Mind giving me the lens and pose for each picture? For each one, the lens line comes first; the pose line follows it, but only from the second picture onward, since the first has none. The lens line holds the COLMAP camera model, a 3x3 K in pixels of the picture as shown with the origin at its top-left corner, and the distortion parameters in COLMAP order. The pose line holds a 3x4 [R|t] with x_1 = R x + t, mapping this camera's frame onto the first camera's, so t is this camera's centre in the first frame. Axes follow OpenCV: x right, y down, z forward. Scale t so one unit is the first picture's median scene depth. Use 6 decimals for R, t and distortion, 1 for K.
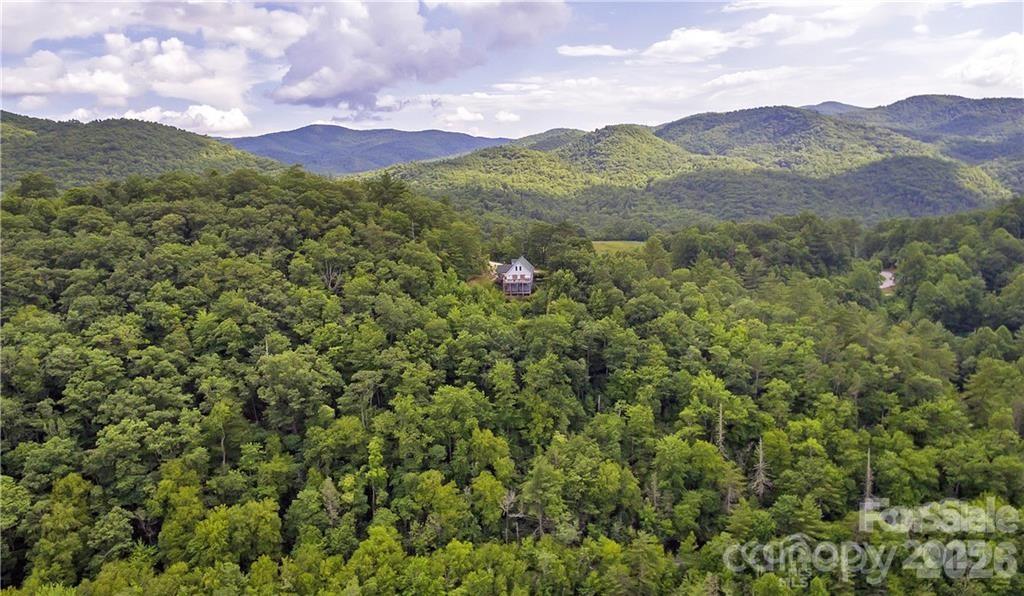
lens RADIAL K [[629.7, 0, 512.6], [0, 629.7, 299.3], [0, 0, 1]] dist [0.007315, -0.005801]
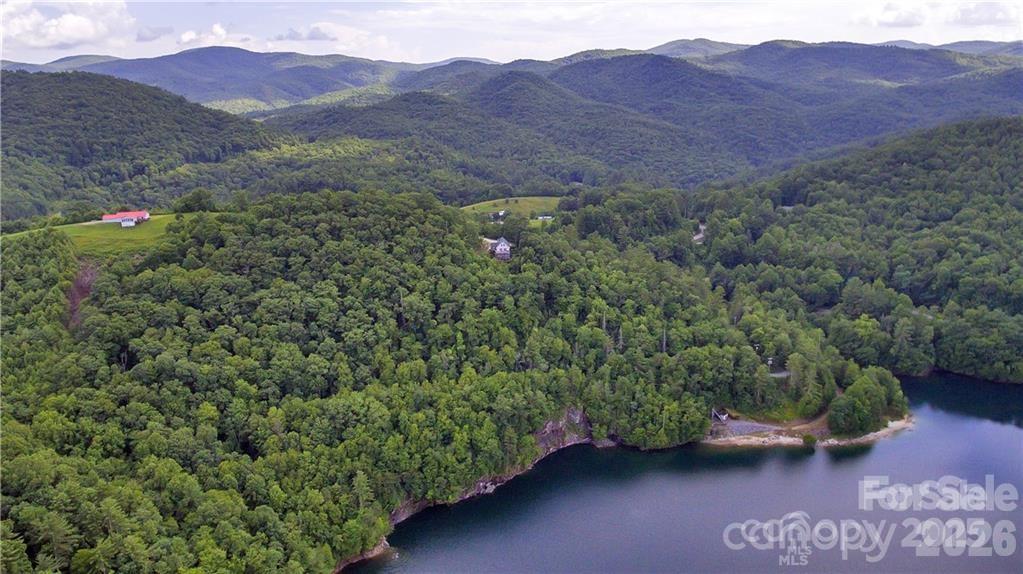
lens RADIAL K [[600.7, 0, 510.8], [0, 600.7, 287.7], [0, 0, 1]] dist [-0.006629, -0.000201]
pose [[0.986965, -0.035114, 0.157058, -0.318138], [0.015982, 0.992468, 0.121456, -0.175623], [-0.160140, -0.117363, 0.980092, -0.989114]]
